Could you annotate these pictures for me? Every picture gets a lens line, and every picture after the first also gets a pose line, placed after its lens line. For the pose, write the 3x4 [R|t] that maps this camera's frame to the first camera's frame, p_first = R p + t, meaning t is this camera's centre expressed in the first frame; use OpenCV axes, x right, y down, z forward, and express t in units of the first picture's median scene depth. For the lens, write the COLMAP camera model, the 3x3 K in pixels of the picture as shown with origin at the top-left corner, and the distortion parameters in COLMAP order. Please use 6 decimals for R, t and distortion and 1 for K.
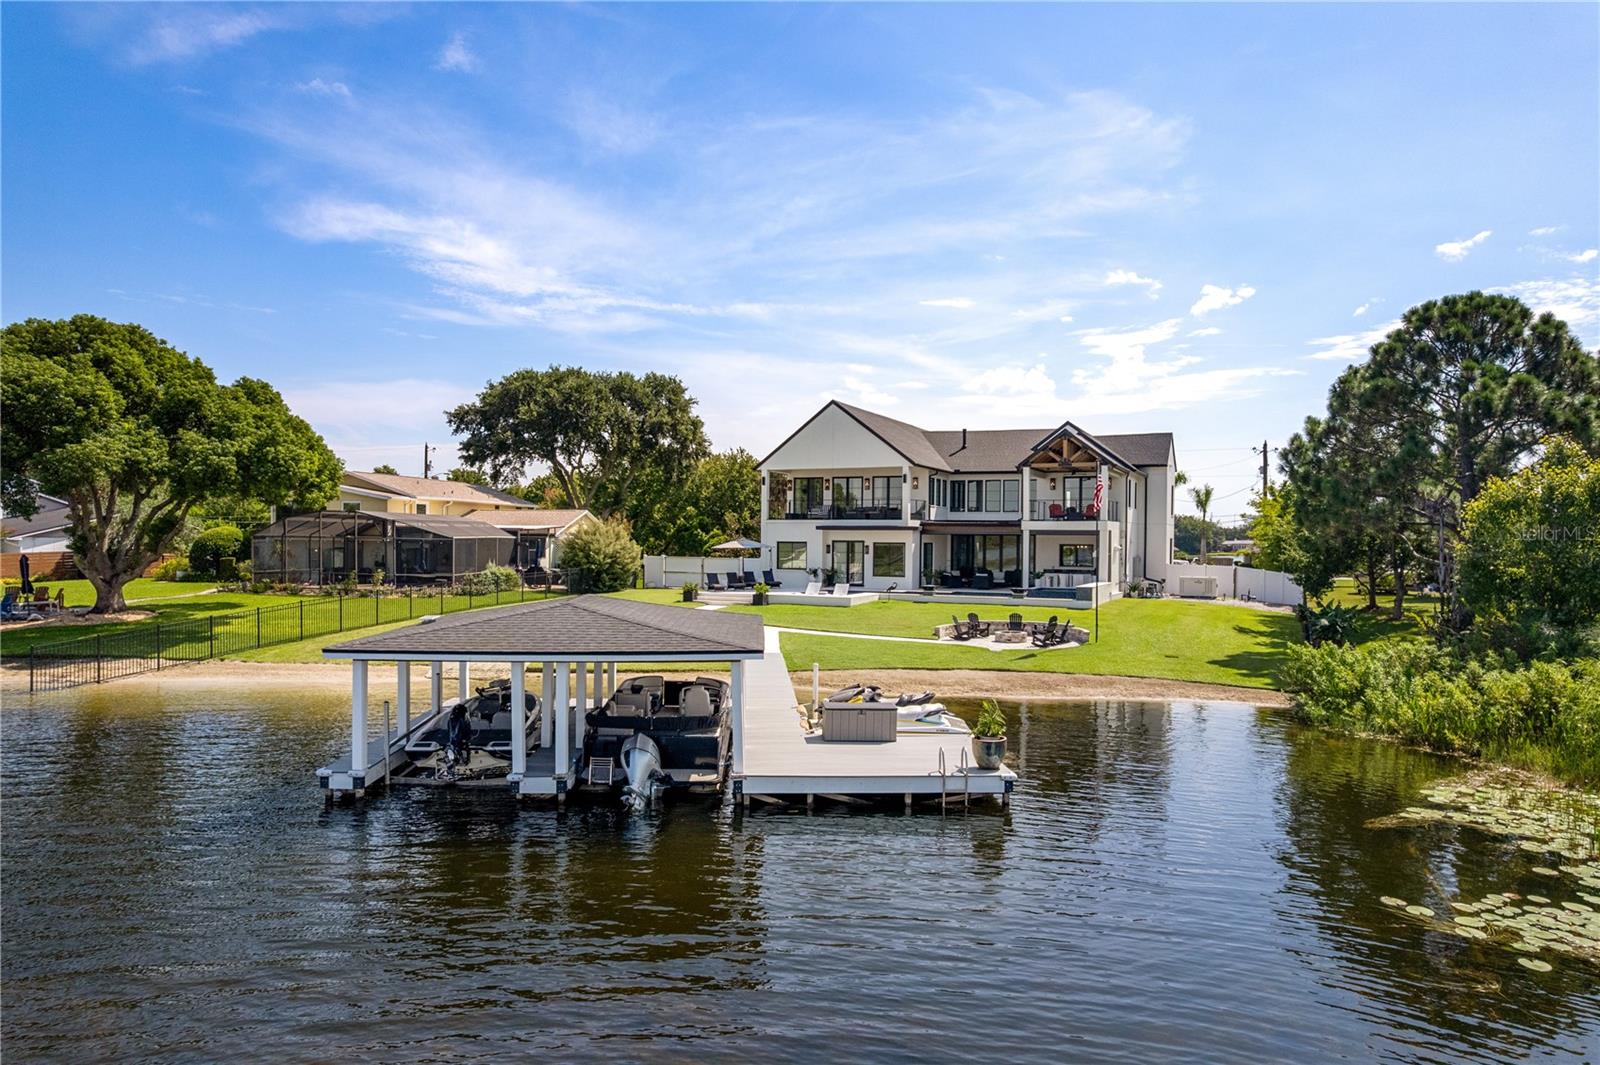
lens RADIAL K [[1035.6, 0, 800.0], [0, 1035.6, 532.5], [0, 0, 1]] dist [-0.055399, 0.045237]
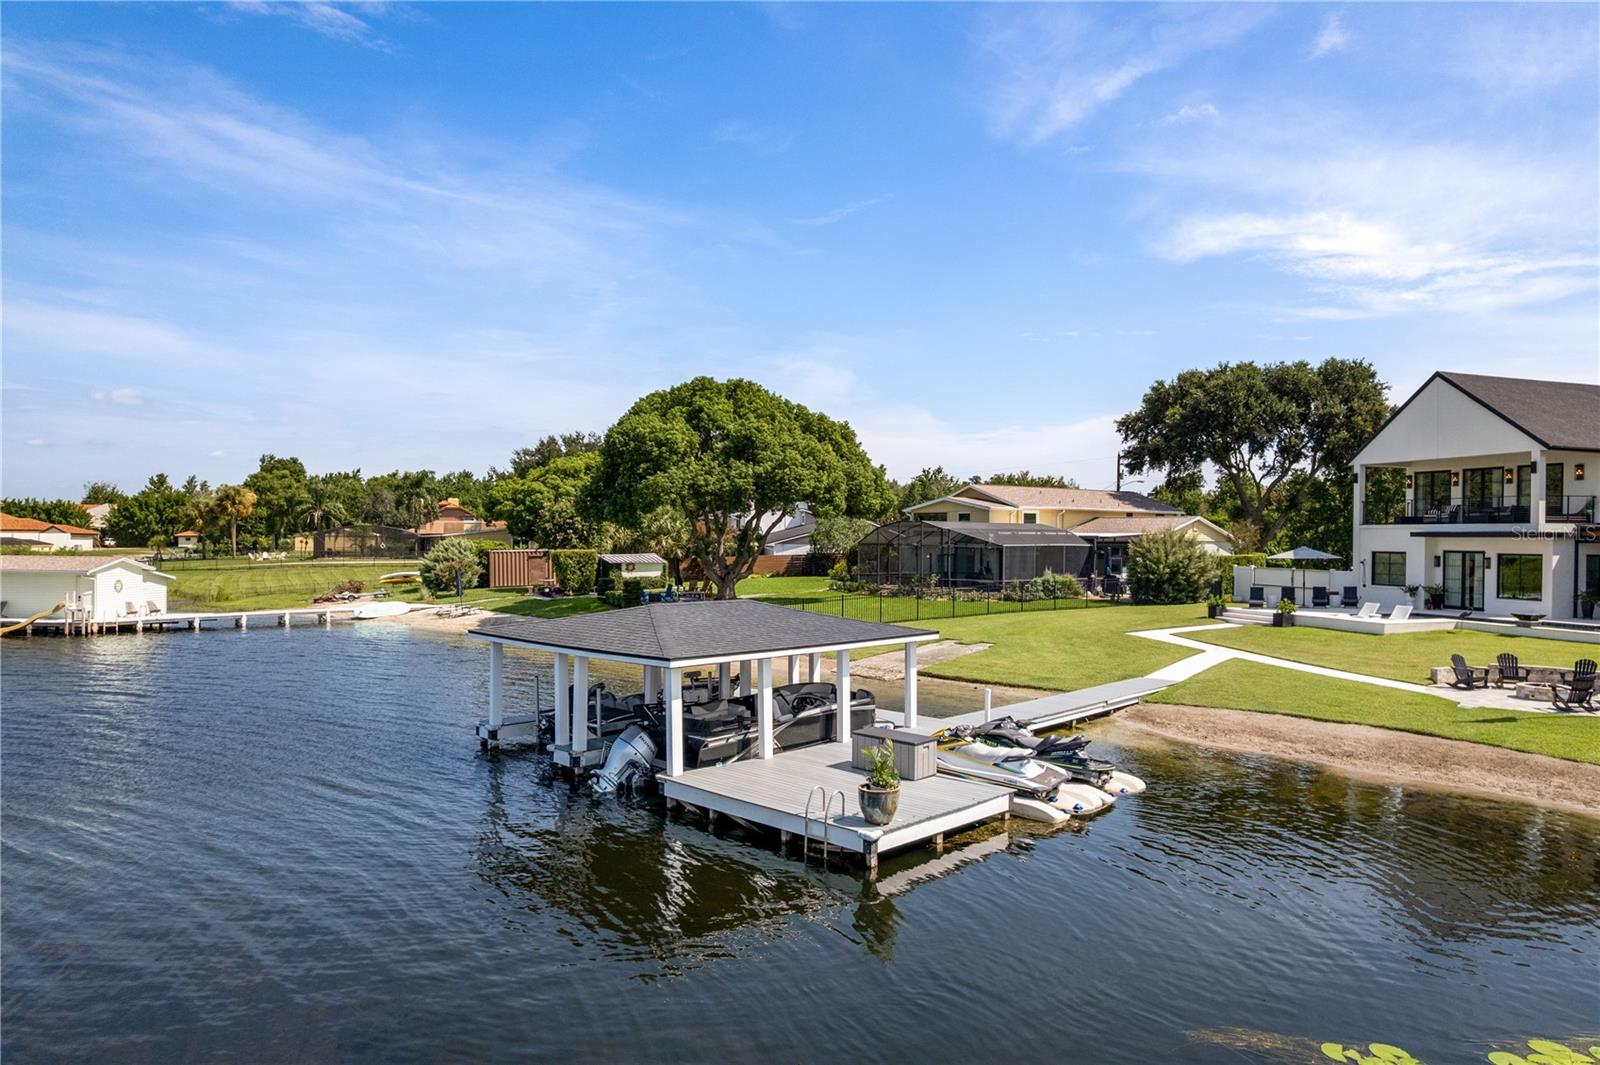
lens RADIAL K [[1022.6, 0, 800.0], [0, 1022.6, 532.5], [0, 0, 1]] dist [-0.058158, 0.042730]
pose [[0.693653, -0.005826, -0.720285, 0.244974], [0.000956, 0.999974, -0.007168, -0.001034], [0.720308, 0.004283, 0.693641, 0.123674]]
